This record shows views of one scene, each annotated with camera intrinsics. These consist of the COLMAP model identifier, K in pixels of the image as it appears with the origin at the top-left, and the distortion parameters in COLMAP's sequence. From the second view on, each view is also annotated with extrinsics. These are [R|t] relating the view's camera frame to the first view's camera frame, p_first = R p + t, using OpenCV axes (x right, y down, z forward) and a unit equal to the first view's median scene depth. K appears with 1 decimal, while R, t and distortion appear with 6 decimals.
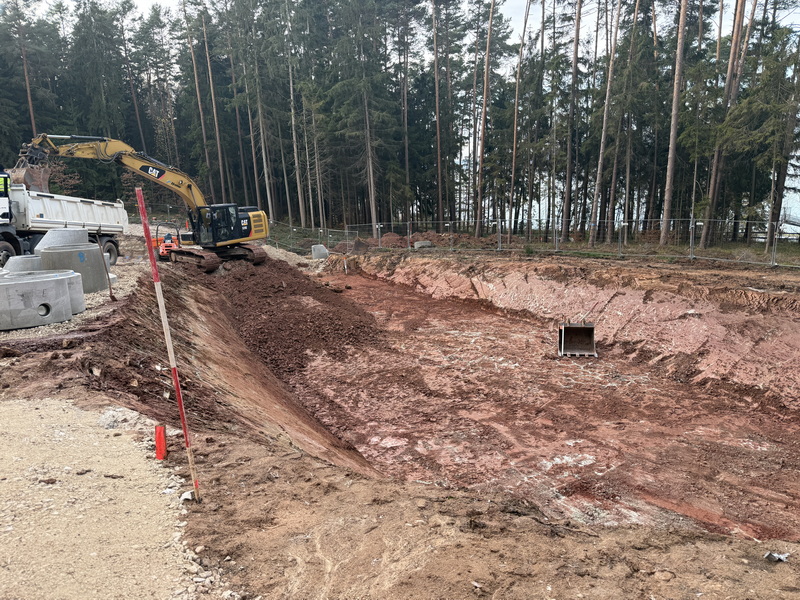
lens RADIAL K [[559.2, 0, 400.0], [0, 559.2, 300.0], [0, 0, 1]] dist [0.004818, -0.000081]
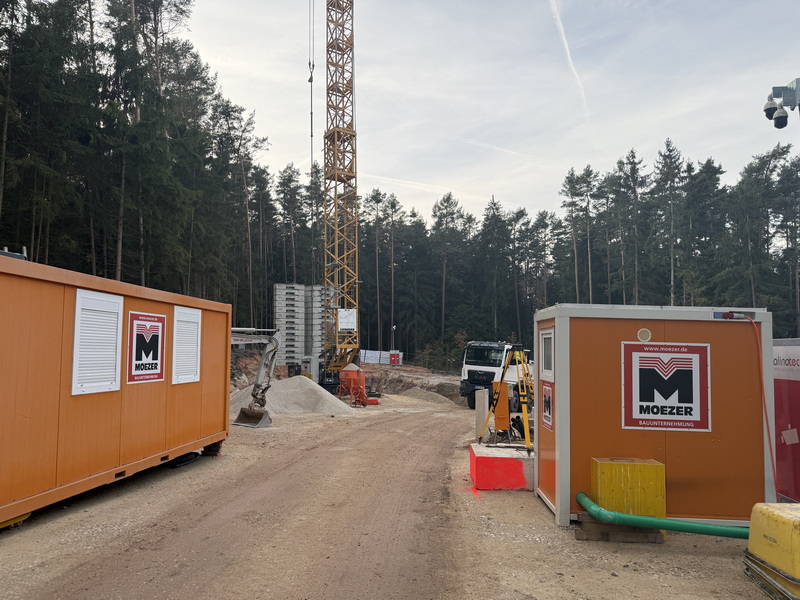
lens RADIAL K [[559.2, 0, 400.0], [0, 559.2, 300.0], [0, 0, 1]] dist [0.004818, -0.000081]
pose [[0.840579, 0.000400, -0.541689, -0.029466], [-0.161191, 0.954884, -0.249427, 0.022652], [0.517151, 0.296978, 0.802720, -0.106417]]
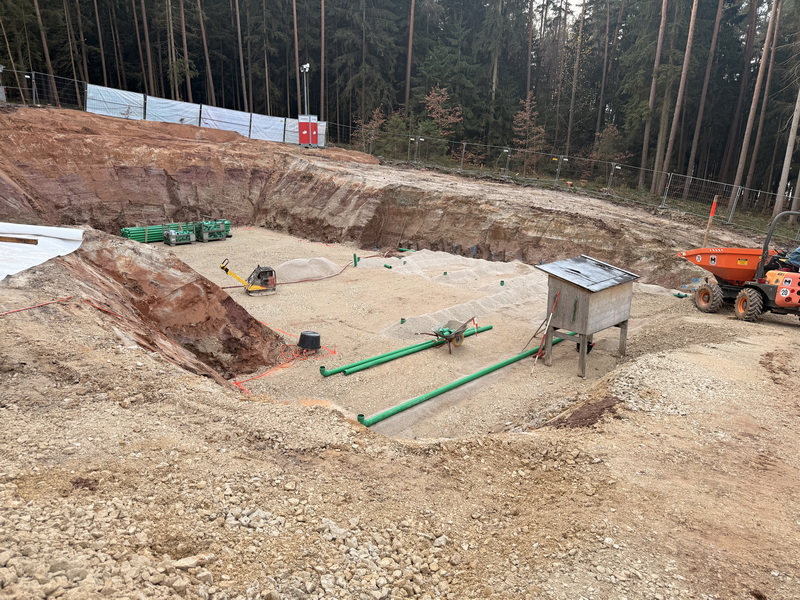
lens RADIAL K [[559.2, 0, 400.0], [0, 559.2, 300.0], [0, 0, 1]] dist [0.004818, -0.000081]
pose [[0.866245, 0.210190, -0.453255, -0.235357], [-0.185122, 0.977658, 0.099576, -0.040191], [0.464058, -0.002350, 0.885801, 0.297441]]
